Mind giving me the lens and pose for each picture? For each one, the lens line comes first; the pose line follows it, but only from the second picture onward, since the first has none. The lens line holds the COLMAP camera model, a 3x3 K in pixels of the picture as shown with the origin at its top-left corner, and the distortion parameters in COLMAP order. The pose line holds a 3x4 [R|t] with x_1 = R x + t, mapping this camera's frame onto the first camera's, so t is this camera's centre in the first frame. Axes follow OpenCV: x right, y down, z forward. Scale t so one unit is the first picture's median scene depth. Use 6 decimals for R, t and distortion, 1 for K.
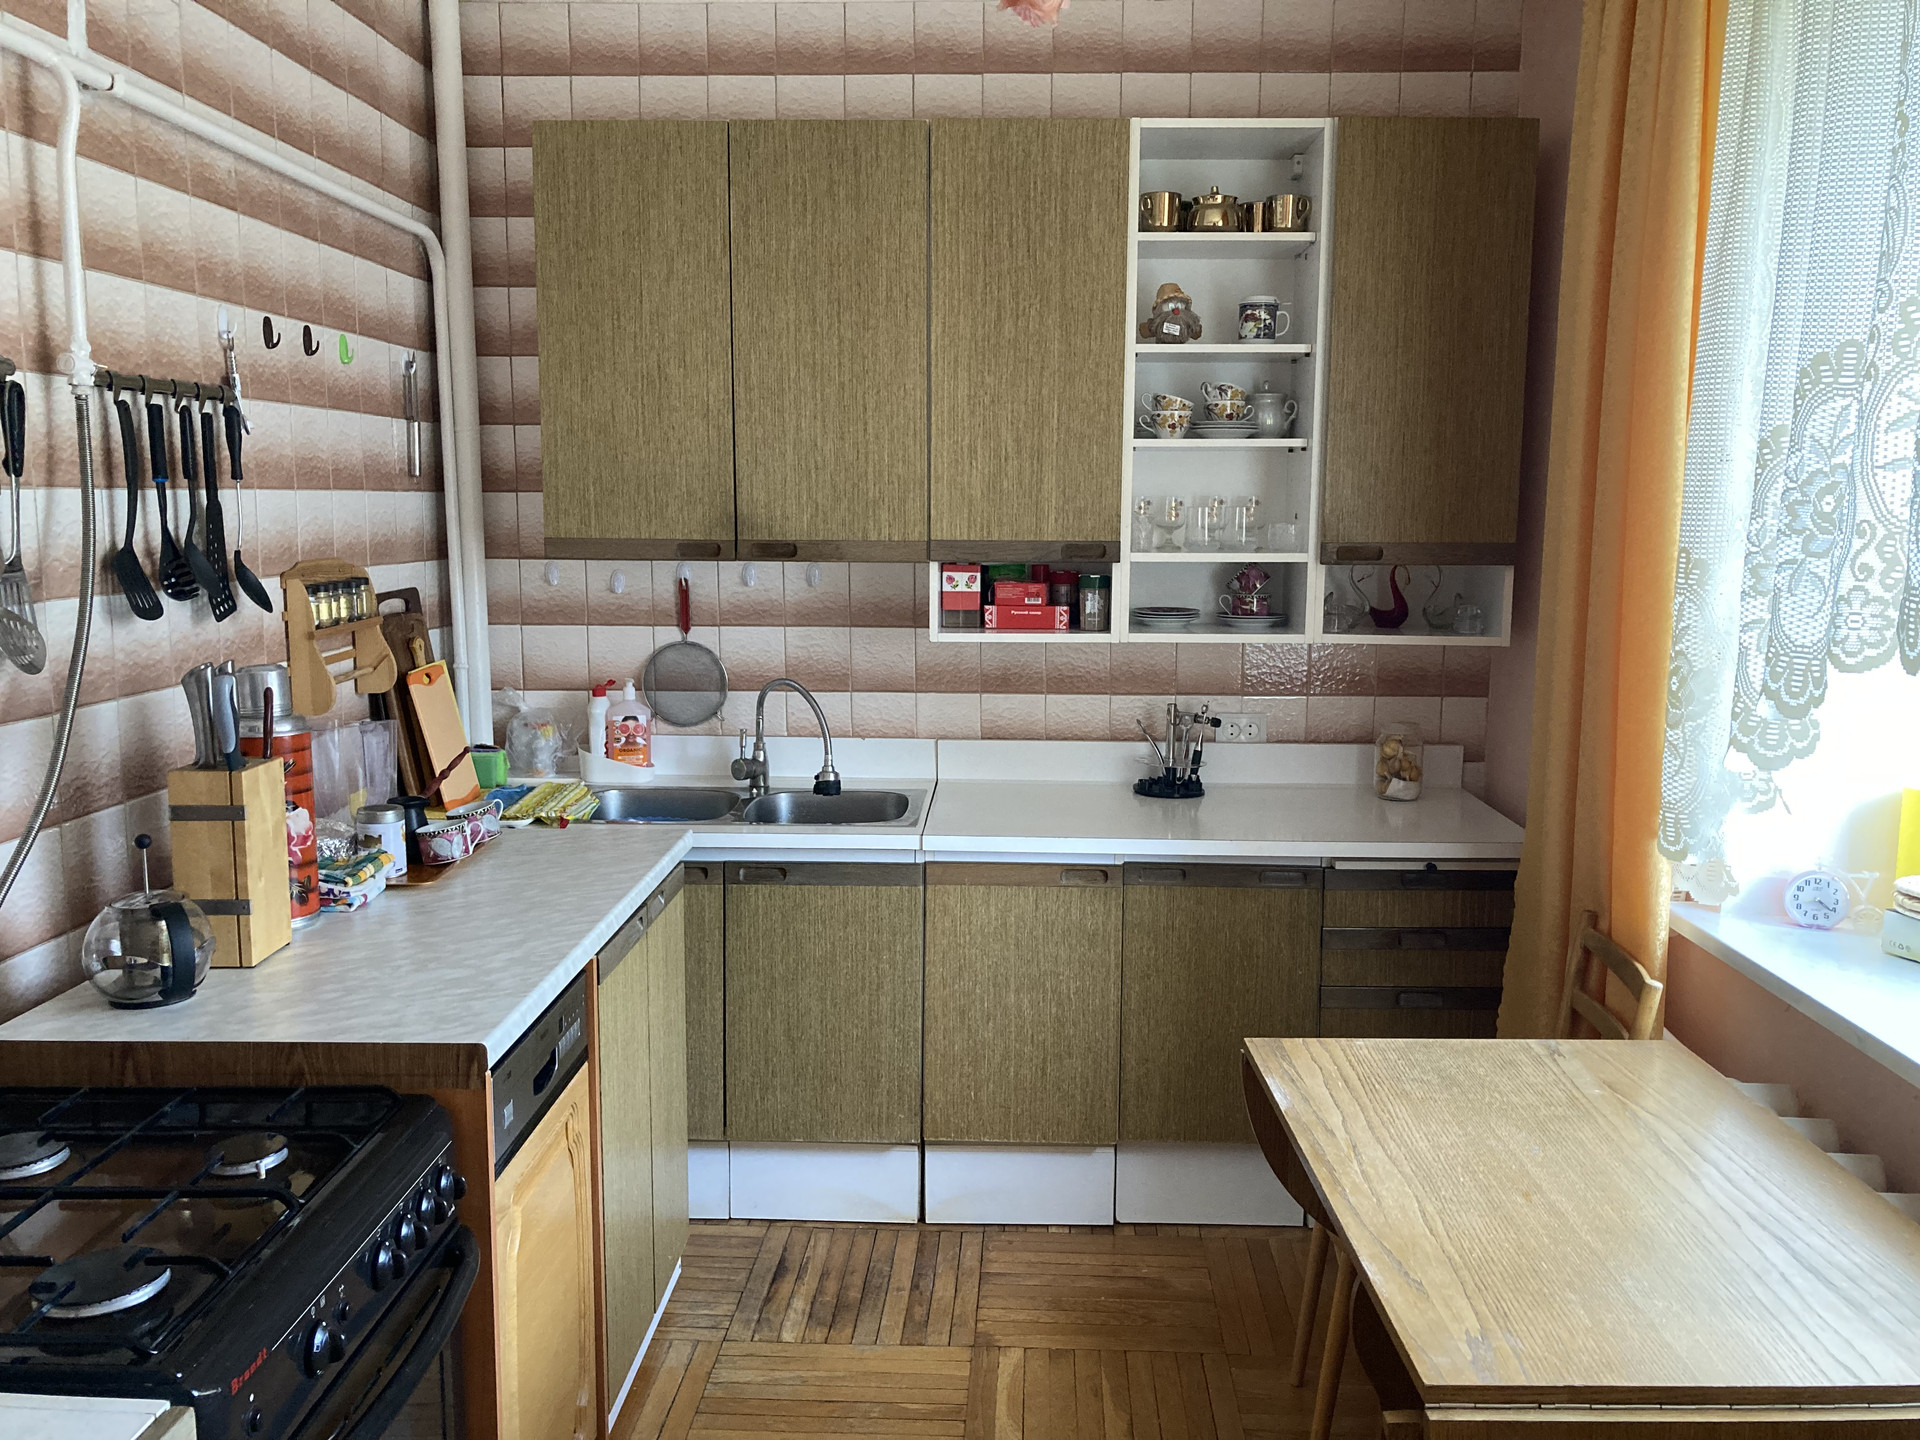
lens RADIAL K [[1550.4, 0, 958.4], [0, 1550.4, 733.0], [0, 0, 1]] dist [0.012011, 0.001223]
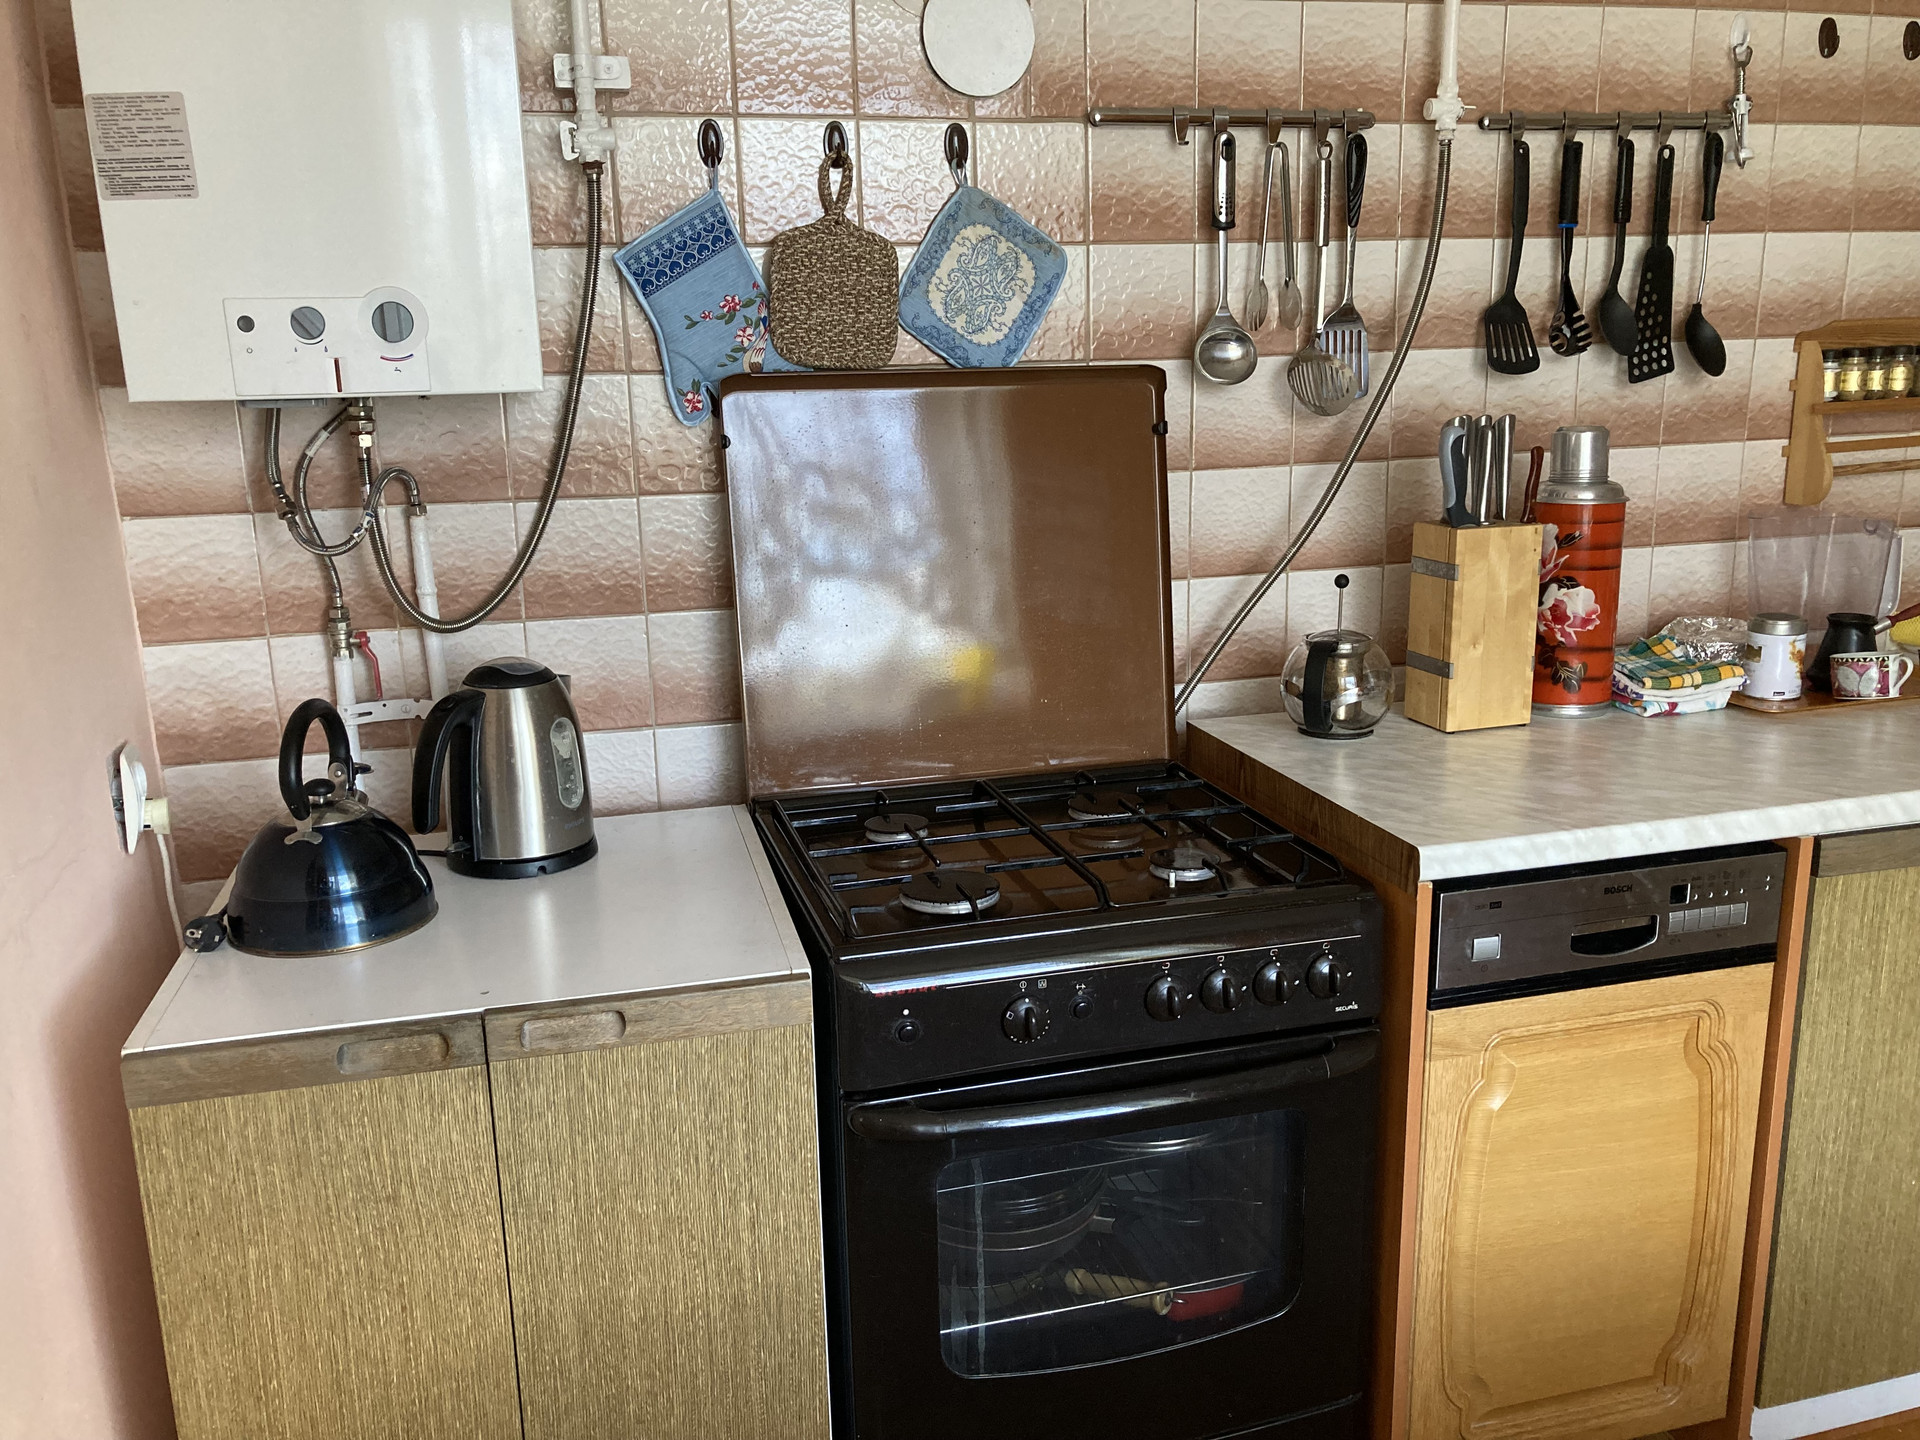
lens RADIAL K [[1550.4, 0, 958.4], [0, 1550.4, 733.0], [0, 0, 1]] dist [0.012011, 0.001223]
pose [[0.298777, 0.225935, -0.927192, 0.232920], [-0.115607, 0.972985, 0.199840, -0.005642], [0.947295, 0.047482, 0.316825, 0.259162]]
